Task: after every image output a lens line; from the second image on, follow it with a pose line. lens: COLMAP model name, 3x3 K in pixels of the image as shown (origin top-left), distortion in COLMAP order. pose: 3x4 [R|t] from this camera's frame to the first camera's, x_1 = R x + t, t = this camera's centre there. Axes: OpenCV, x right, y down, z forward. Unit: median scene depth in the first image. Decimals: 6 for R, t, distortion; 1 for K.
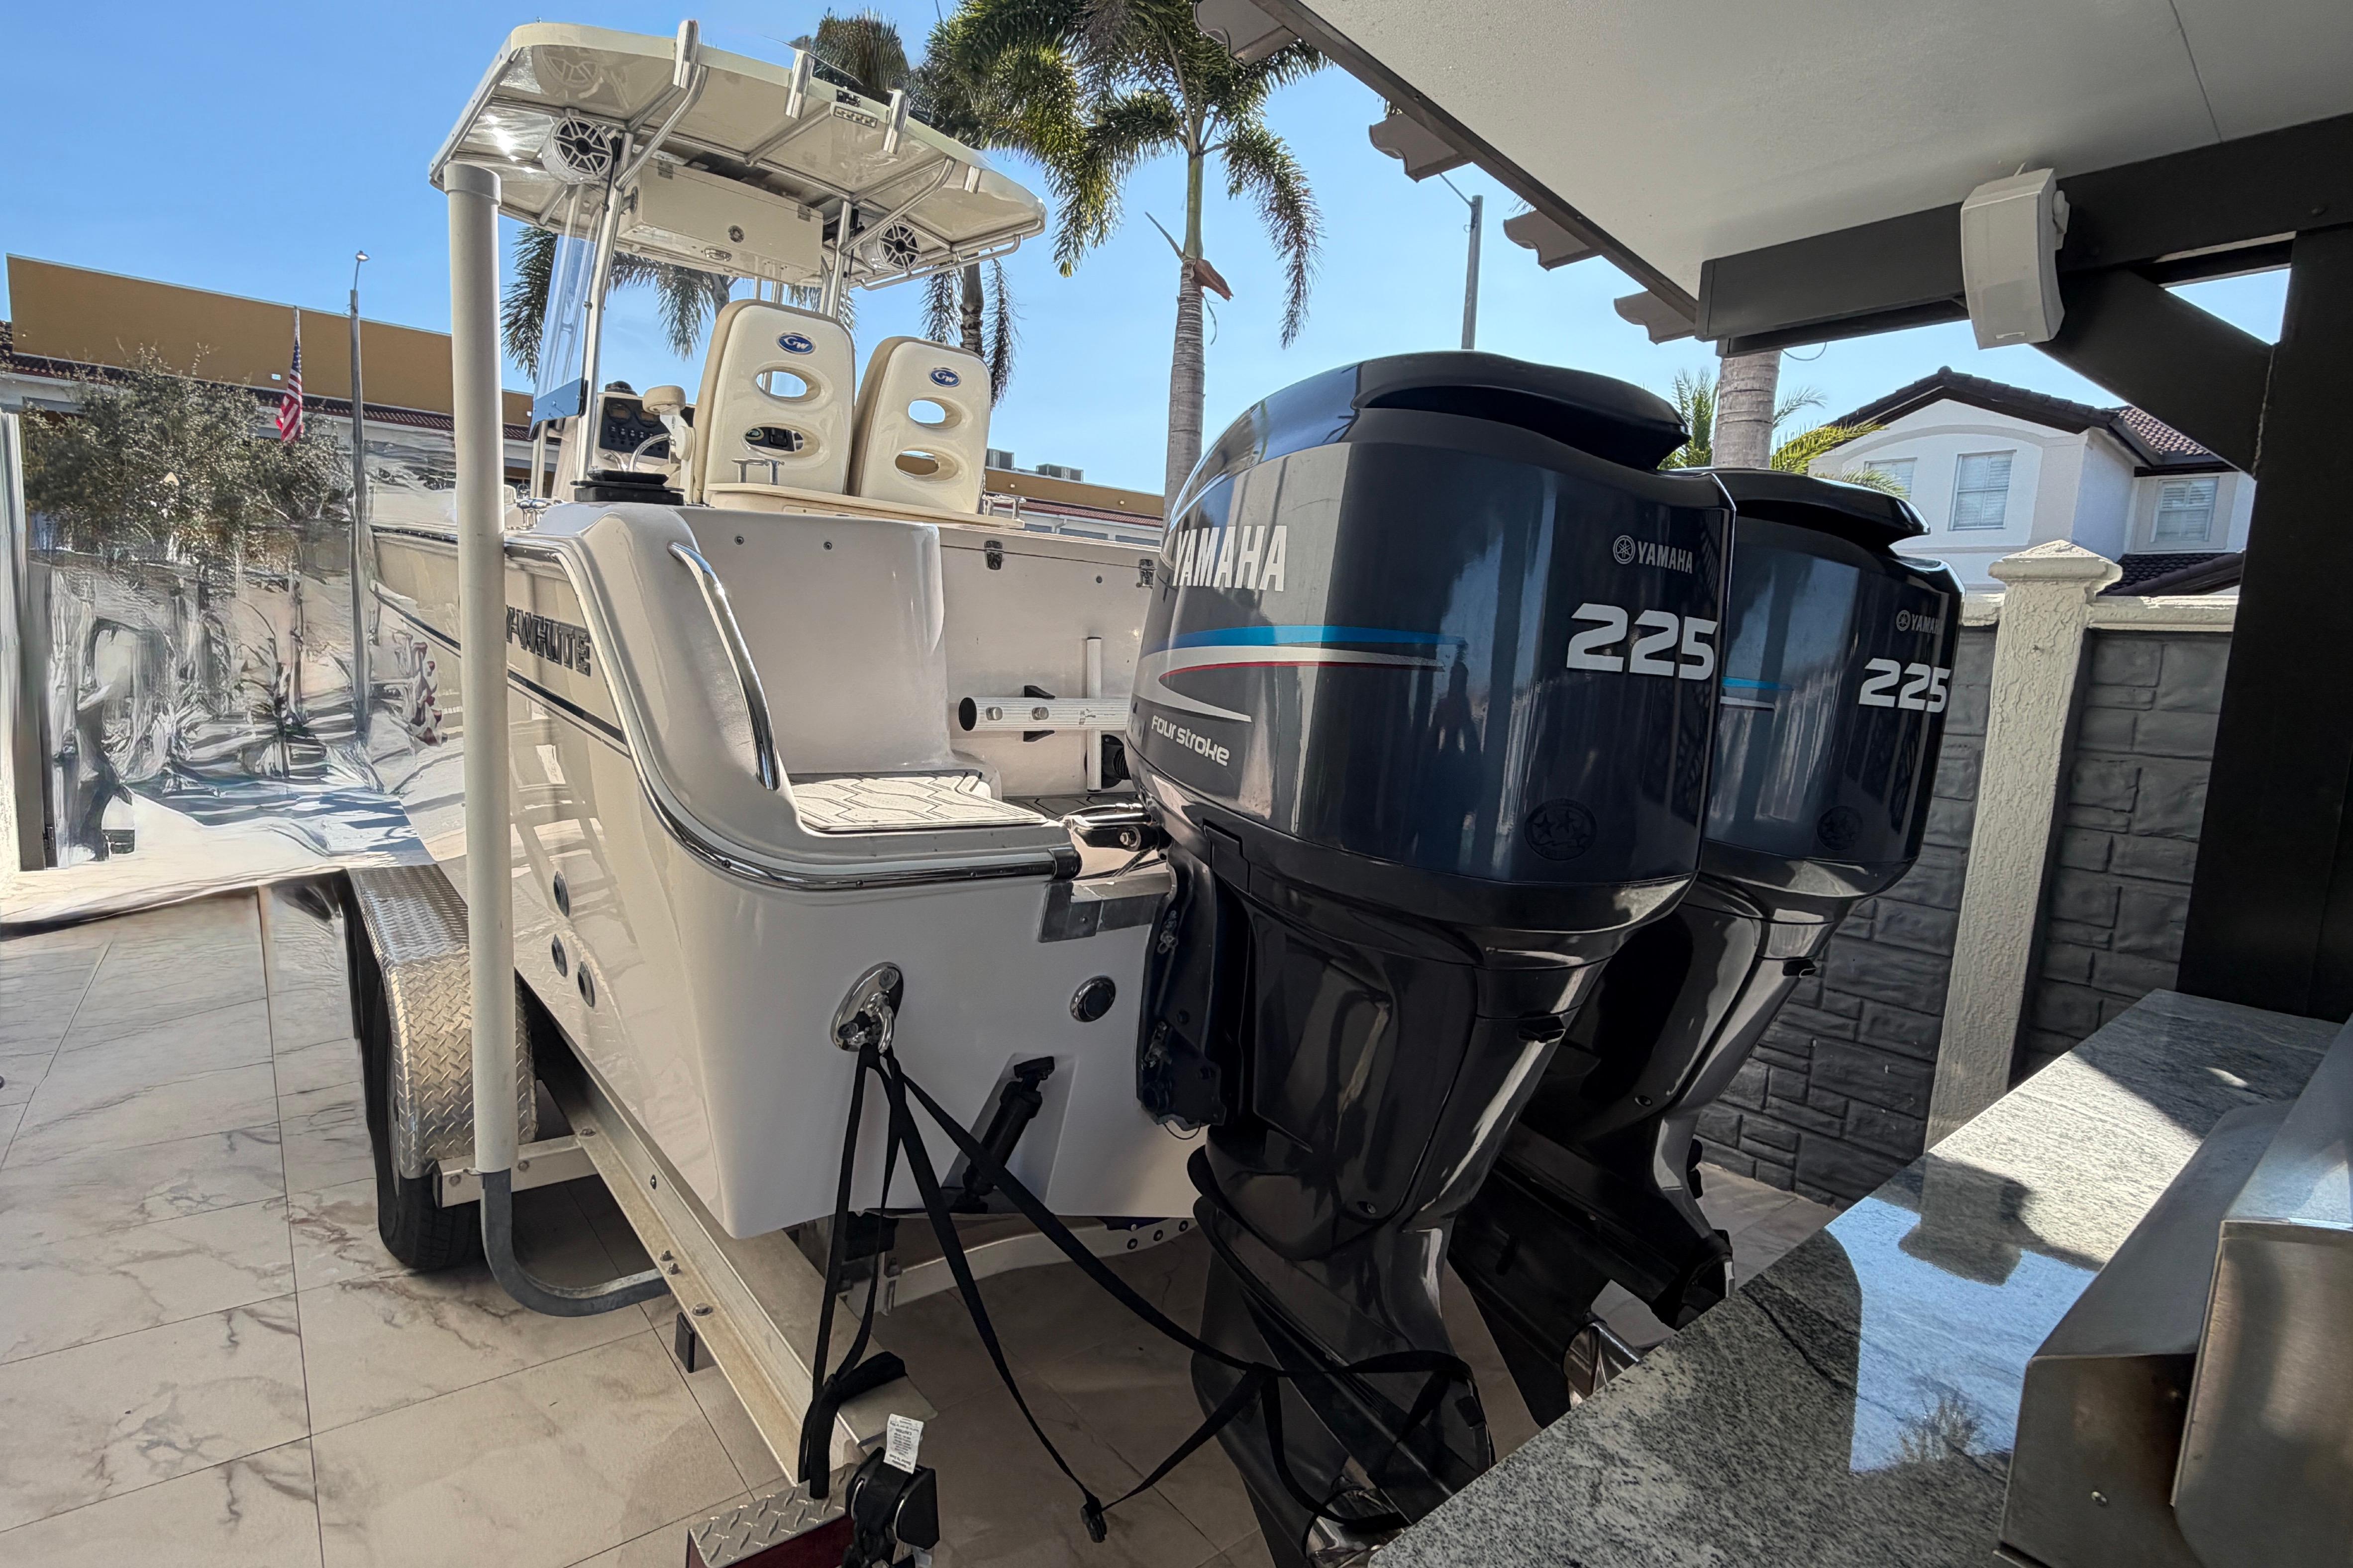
lens RADIAL K [[1130.1, 0, 1174.5], [0, 1130.1, 786.6], [0, 0, 1]] dist [-0.002719, -0.001180]
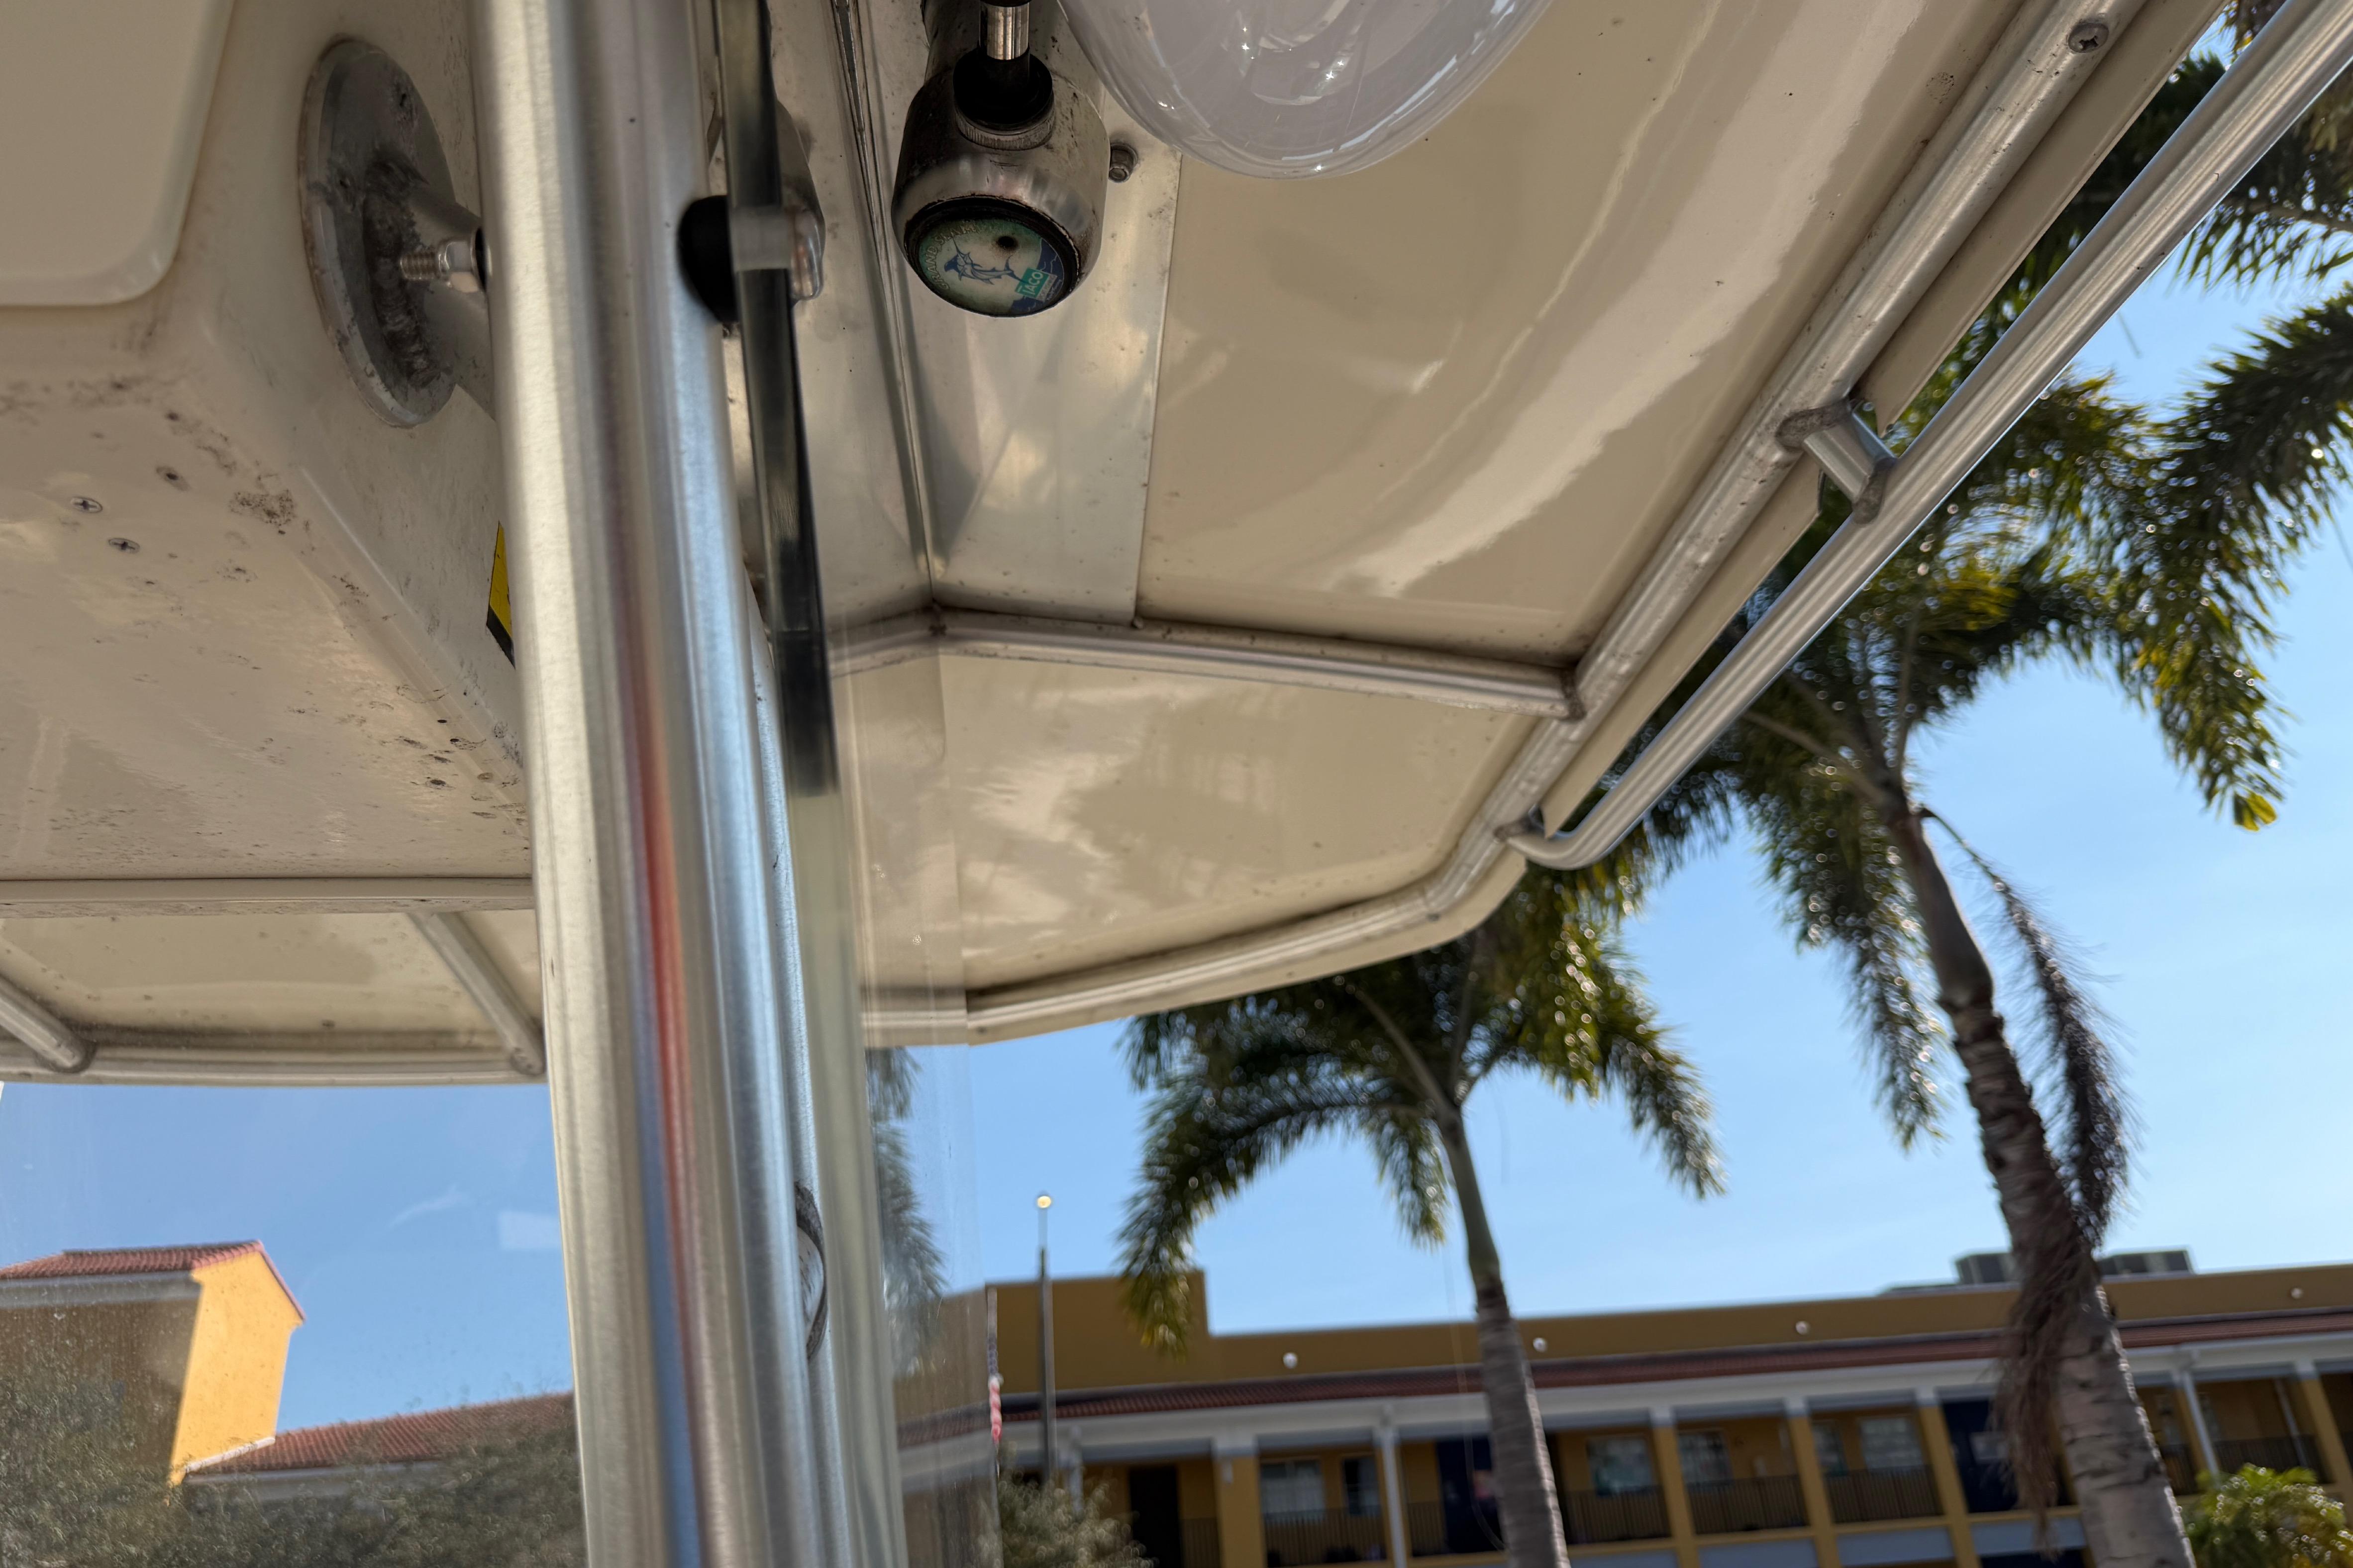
lens RADIAL K [[1705.0, 0, 1194.6], [0, 1705.0, 793.3], [0, 0, 1]] dist [0.001290, -0.016174]
pose [[0.815608, -0.350742, -0.460177, -0.126326], [0.042774, 0.829696, -0.556574, -0.198118], [0.577021, 0.434262, 0.691710, 0.491761]]
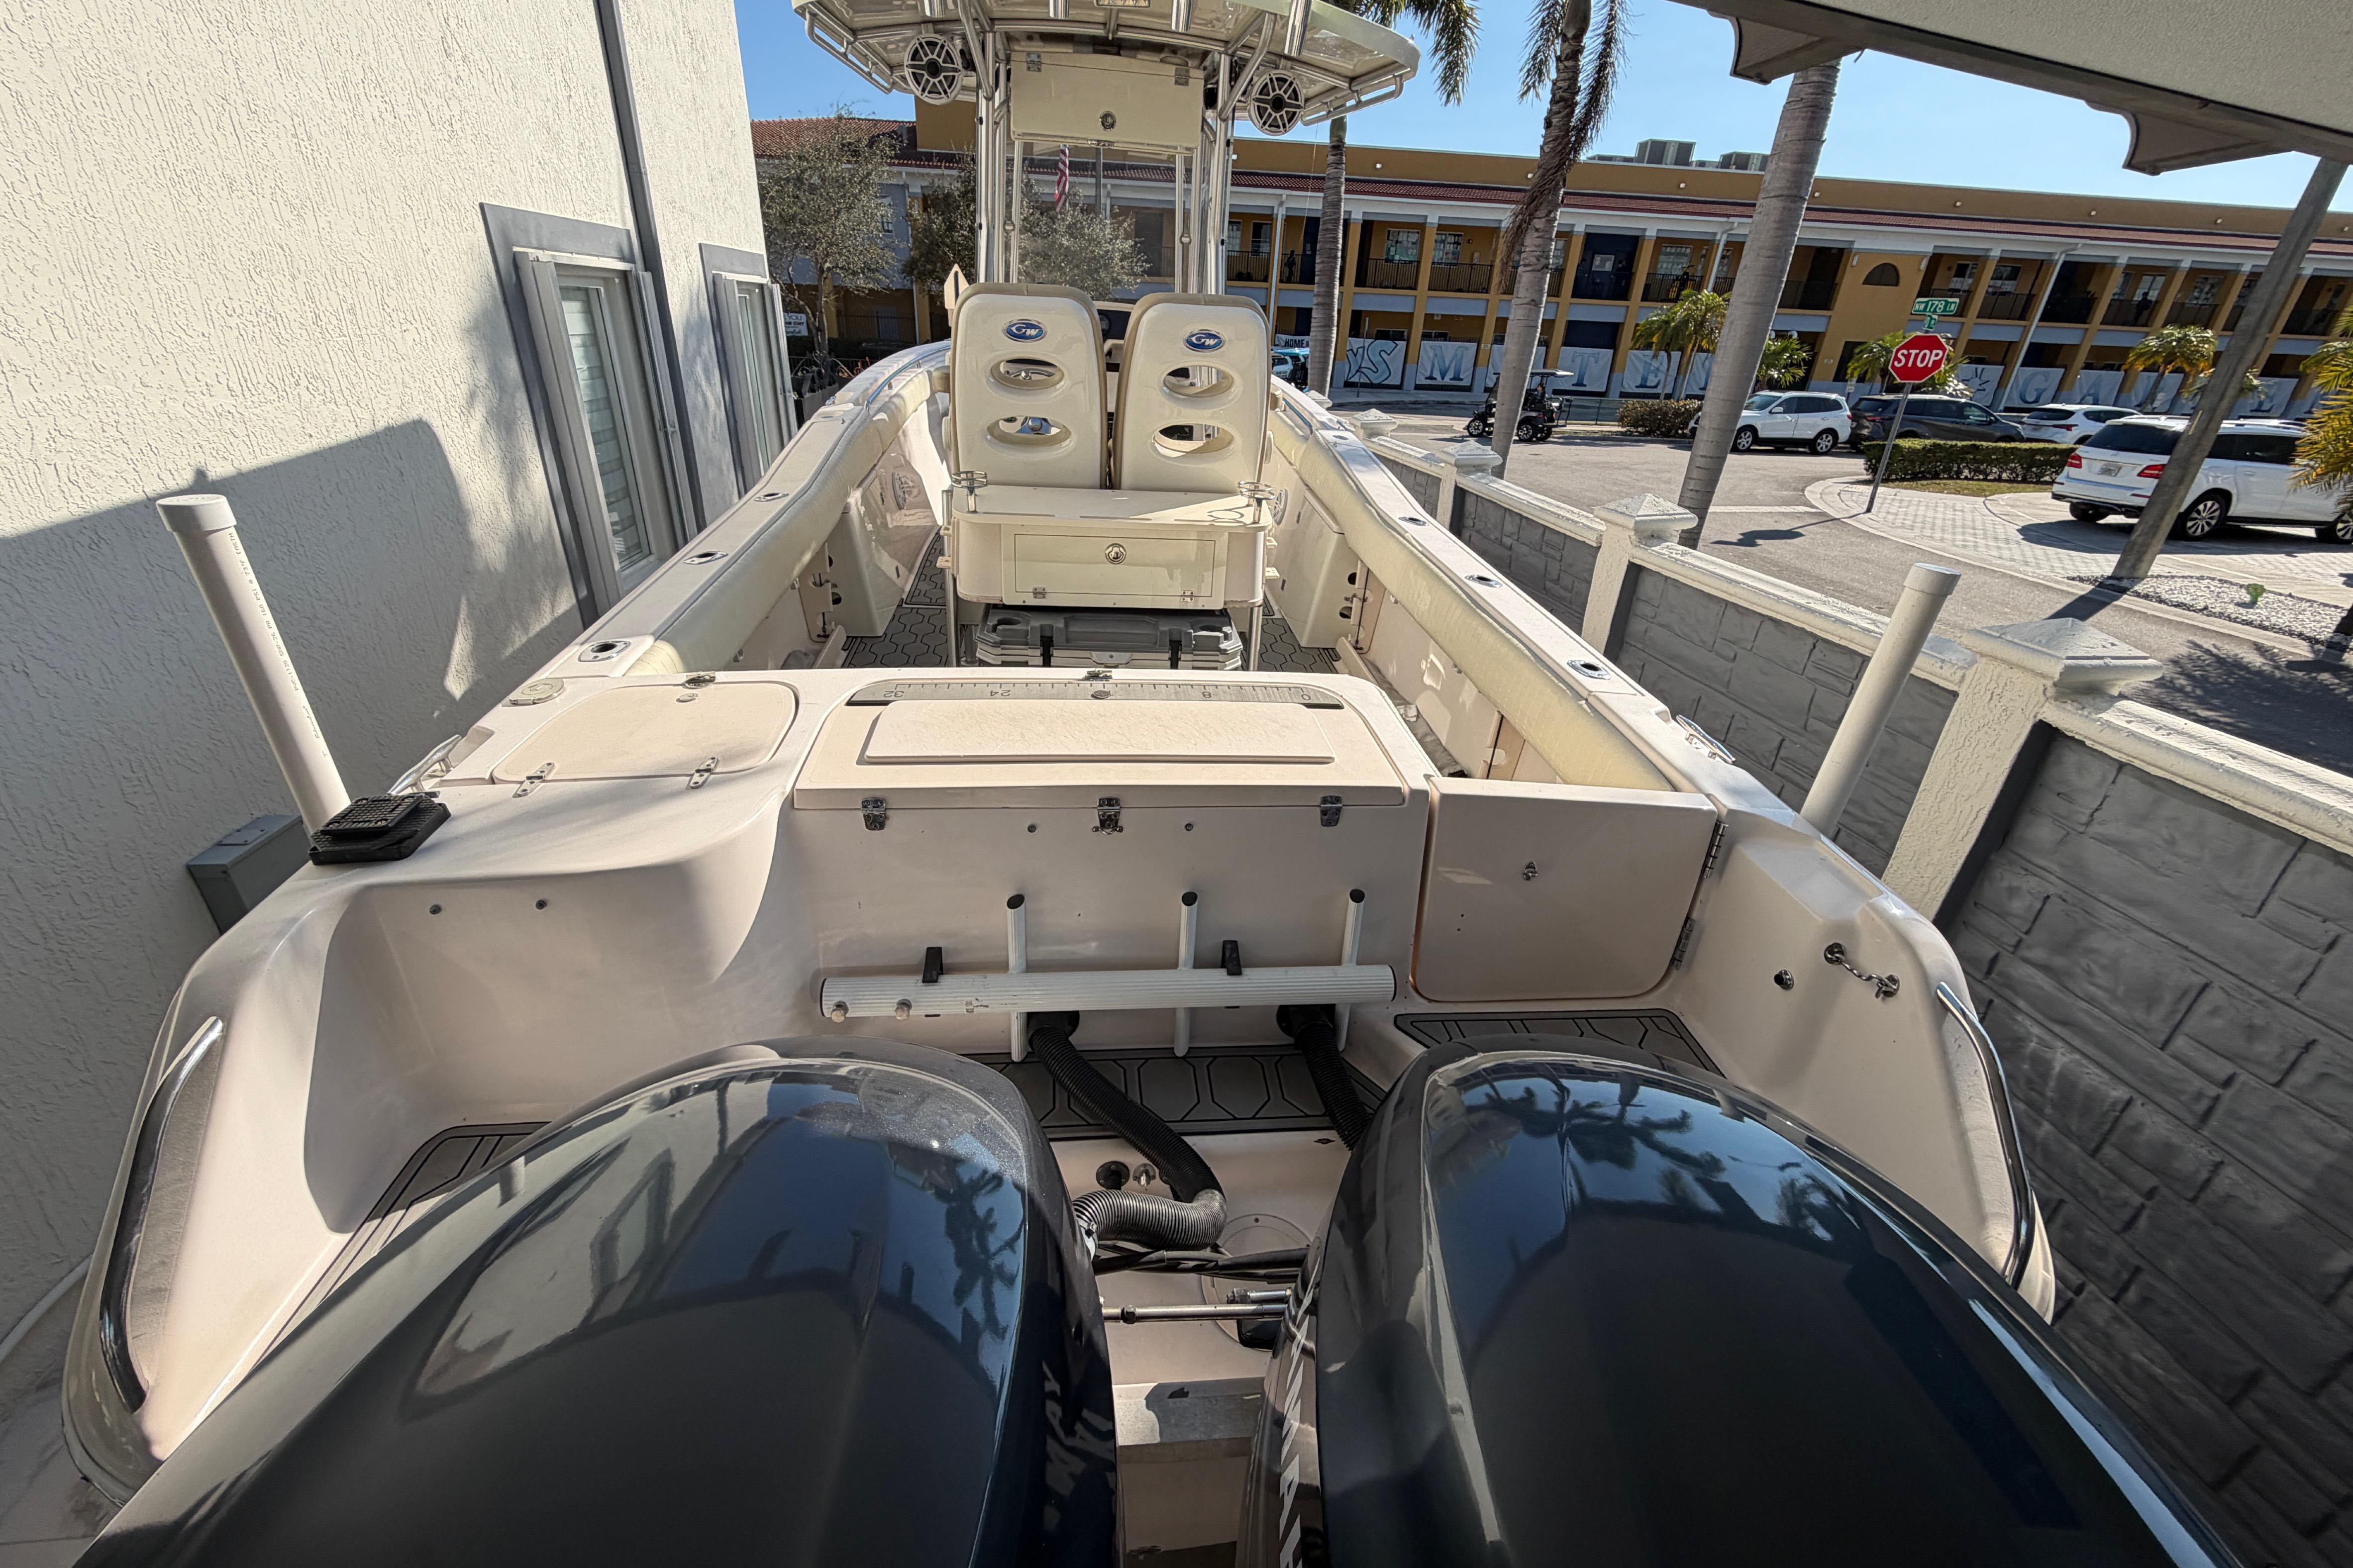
lens RADIAL K [[942.0, 0, 1170.7], [0, 942.0, 782.6], [0, 0, 1]] dist [-0.000345, 0.000333]
pose [[0.830403, 0.231398, -0.506839, 0.084410], [-0.067999, 0.944968, 0.320018, -0.106840], [0.552998, -0.231280, 0.800439, 0.131650]]
